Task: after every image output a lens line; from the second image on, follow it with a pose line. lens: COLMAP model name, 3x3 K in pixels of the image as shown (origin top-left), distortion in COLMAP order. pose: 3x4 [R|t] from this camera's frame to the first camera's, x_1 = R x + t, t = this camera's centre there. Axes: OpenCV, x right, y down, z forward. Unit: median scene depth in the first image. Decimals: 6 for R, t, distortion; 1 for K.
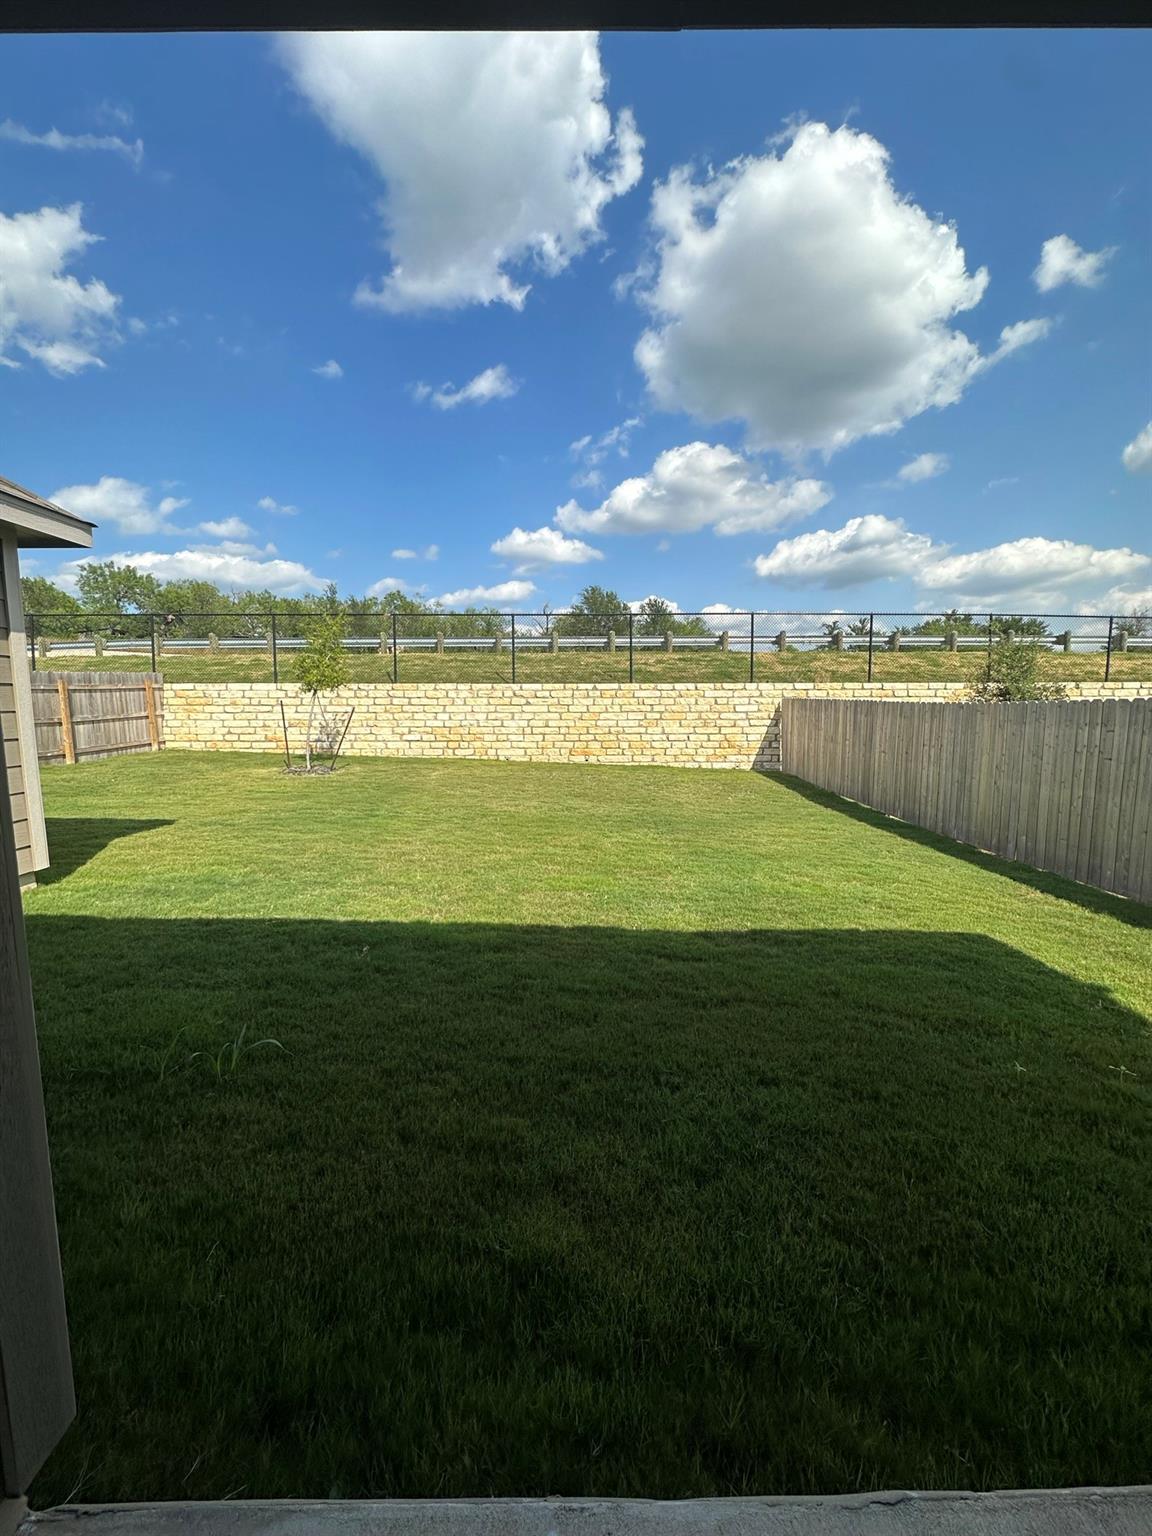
lens RADIAL K [[612.5, 0, 576.0], [0, 612.5, 768.0], [0, 0, 1]] dist [-0.006432, 0.002006]
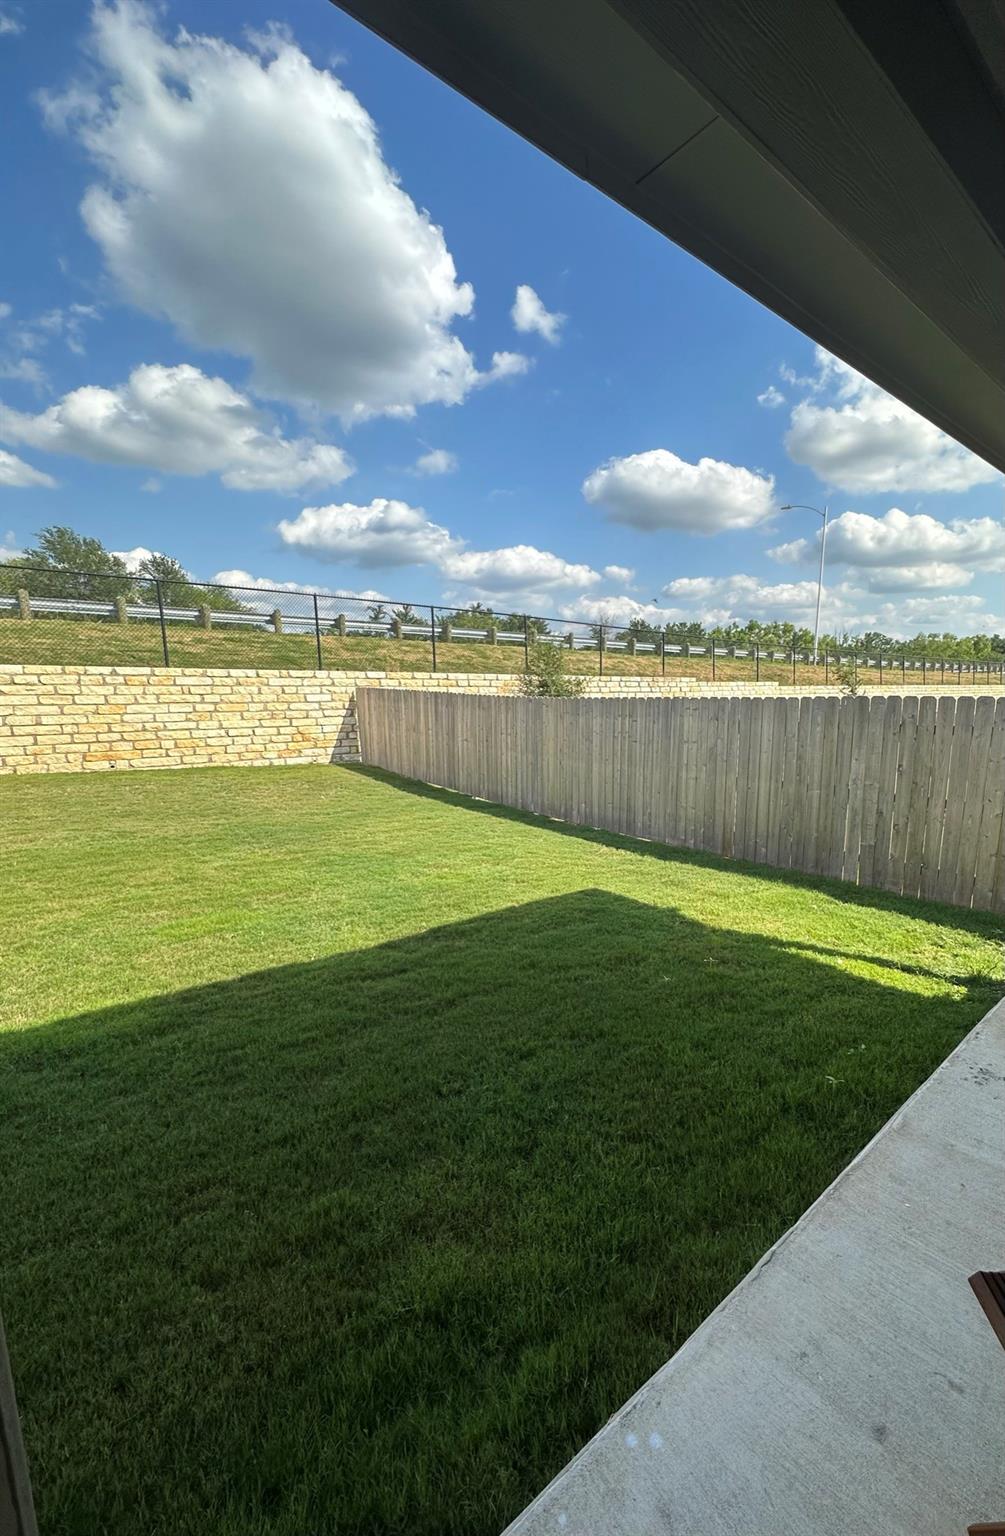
lens RADIAL K [[688.7, 0, 502.5], [0, 688.7, 768.0], [0, 0, 1]] dist [-0.003280, -0.000537]
pose [[0.749340, -0.092891, 0.655638, -0.209439], [0.061145, 0.995588, 0.071172, -0.048554], [-0.659357, -0.013243, 0.751714, 0.024293]]
